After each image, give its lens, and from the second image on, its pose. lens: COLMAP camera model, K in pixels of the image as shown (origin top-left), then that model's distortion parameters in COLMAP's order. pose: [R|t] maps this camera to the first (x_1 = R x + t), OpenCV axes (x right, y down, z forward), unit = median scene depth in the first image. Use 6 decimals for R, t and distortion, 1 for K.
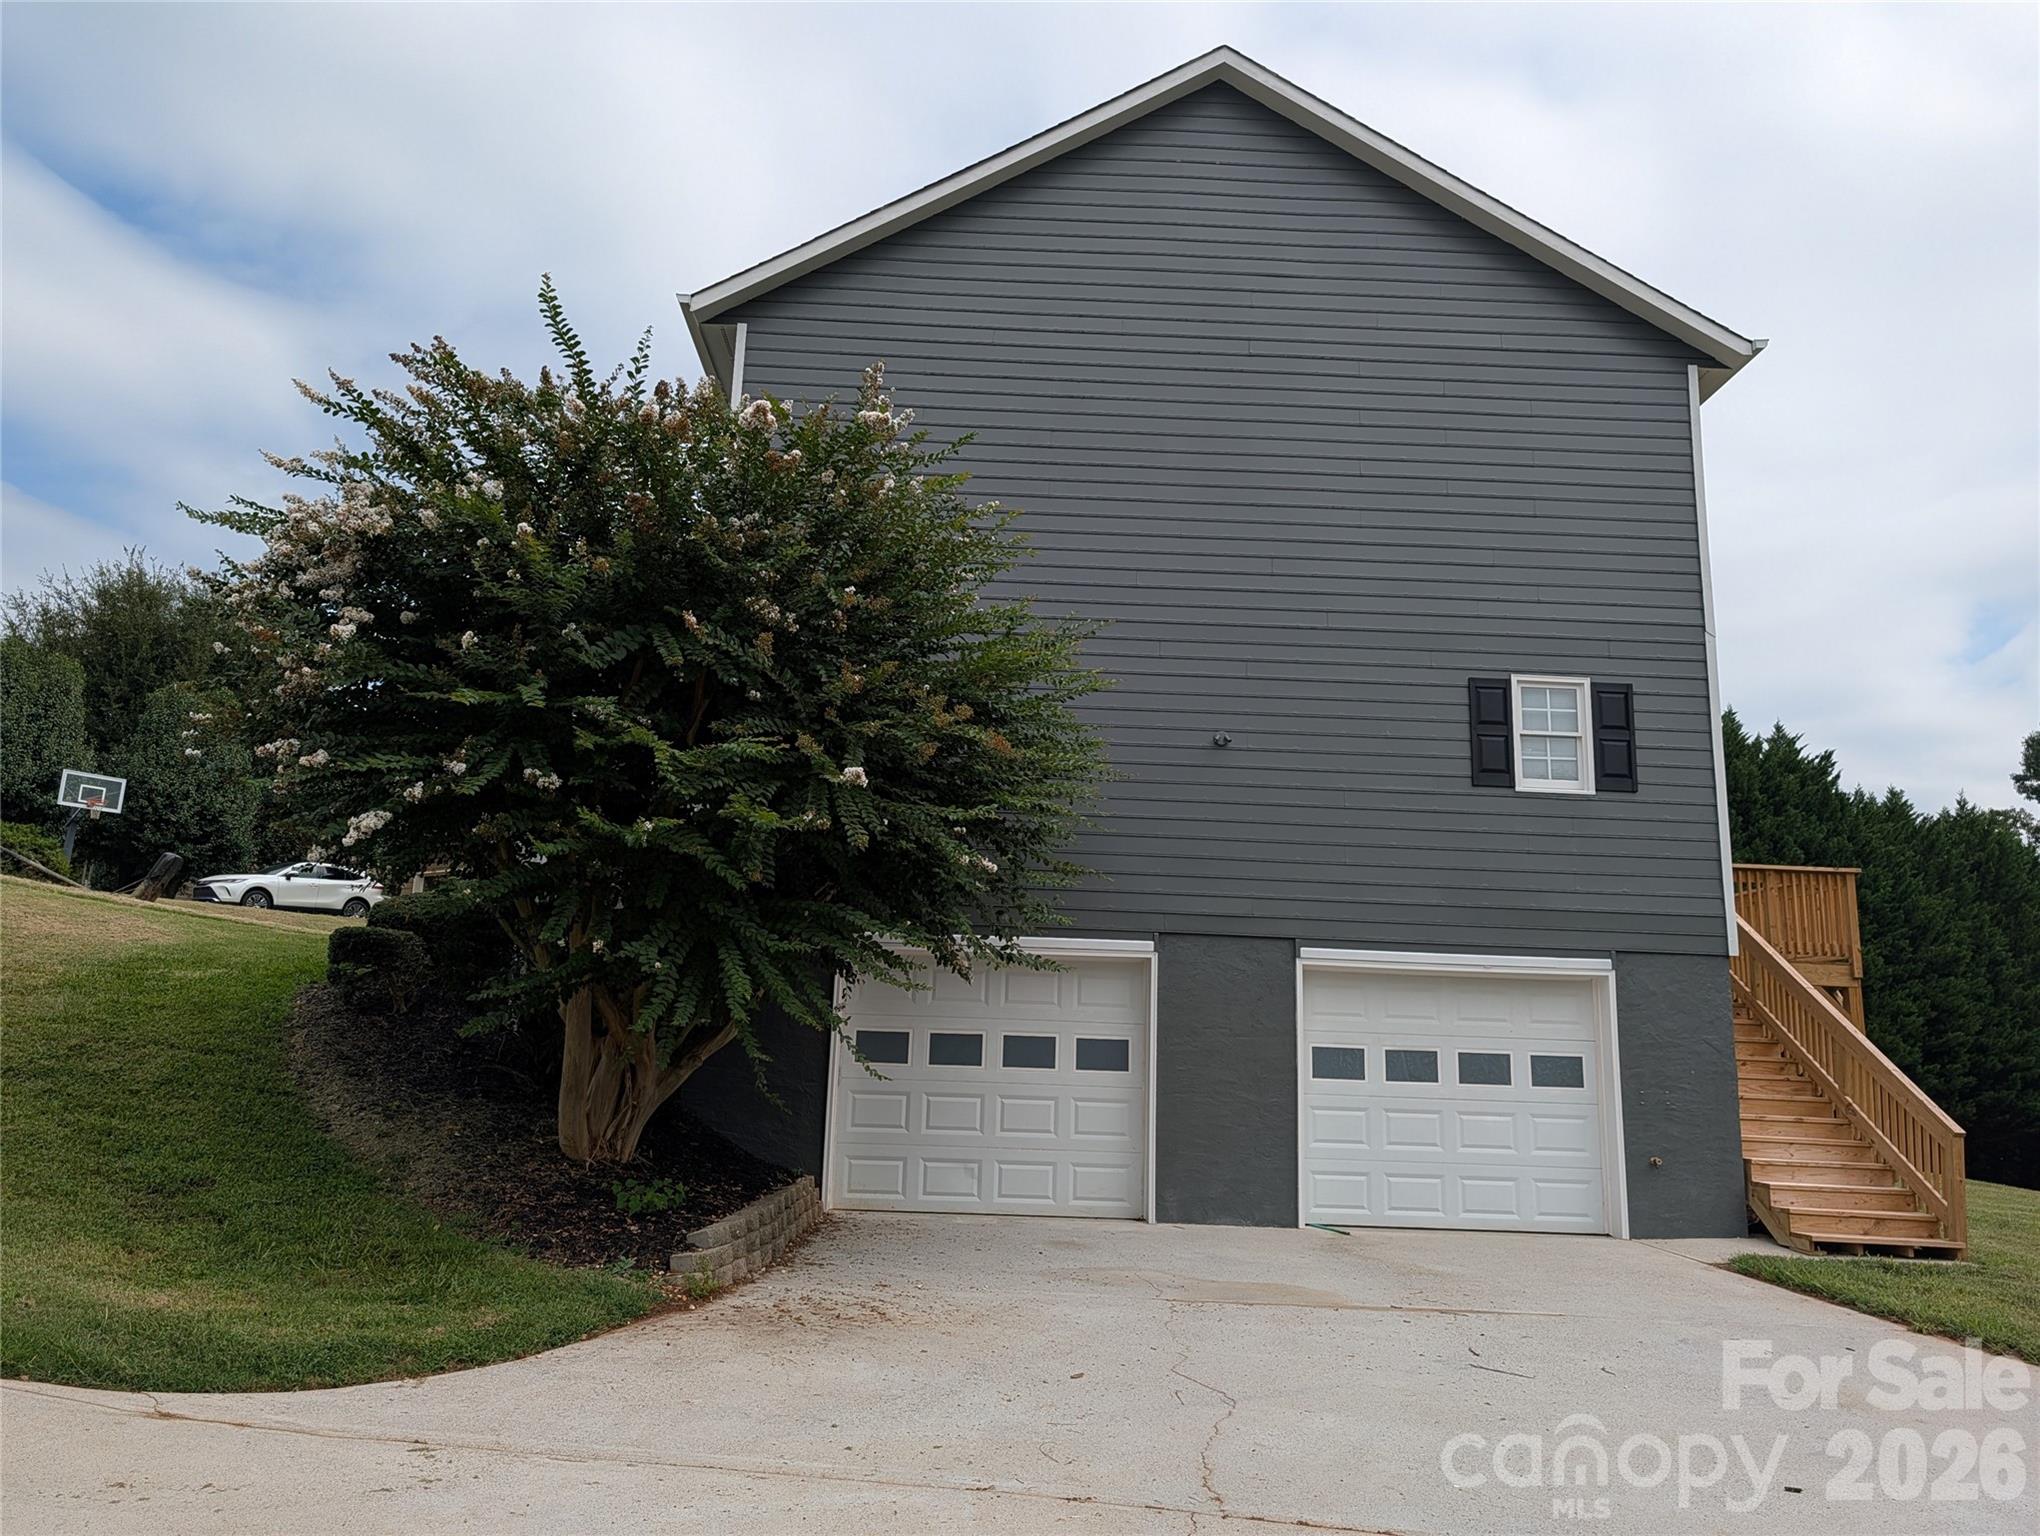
lens RADIAL K [[1535.2, 0, 998.4], [0, 1535.2, 730.5], [0, 0, 1]] dist [0.043550, -0.039341]
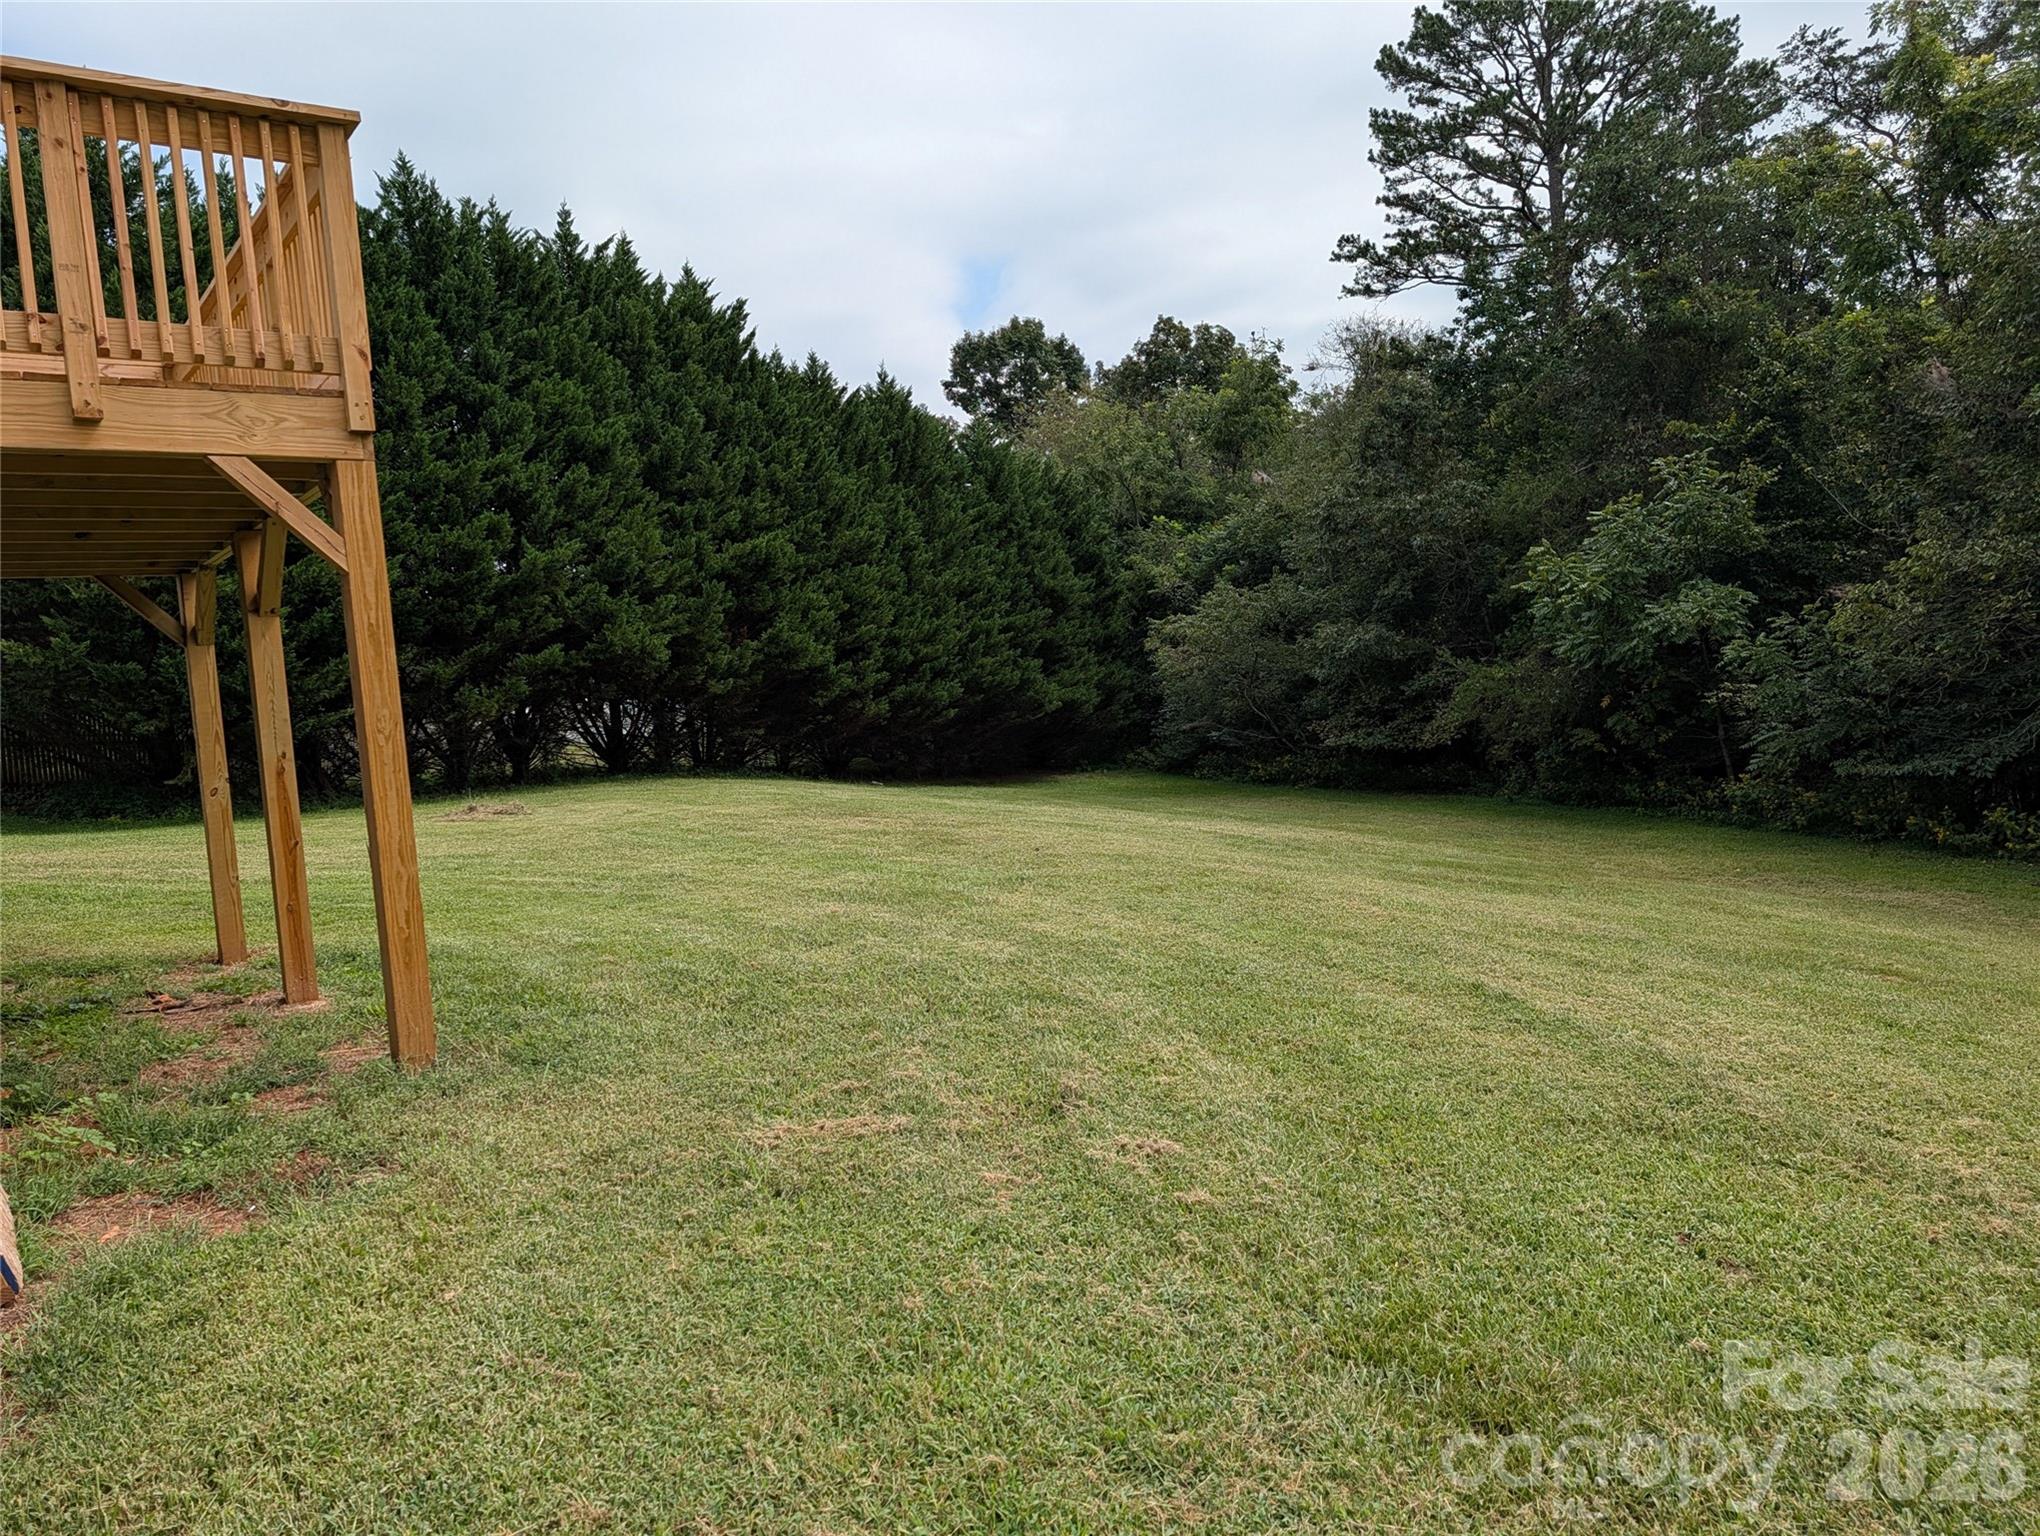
lens RADIAL K [[1535.2, 0, 1028.3], [0, 1535.2, 765.3], [0, 0, 1]] dist [0.043550, -0.039341]
pose [[0.810826, -0.122416, 0.572342, 0.162349], [-0.026252, 0.969292, 0.244508, 0.049860], [-0.584698, -0.213279, 0.782713, 0.217623]]
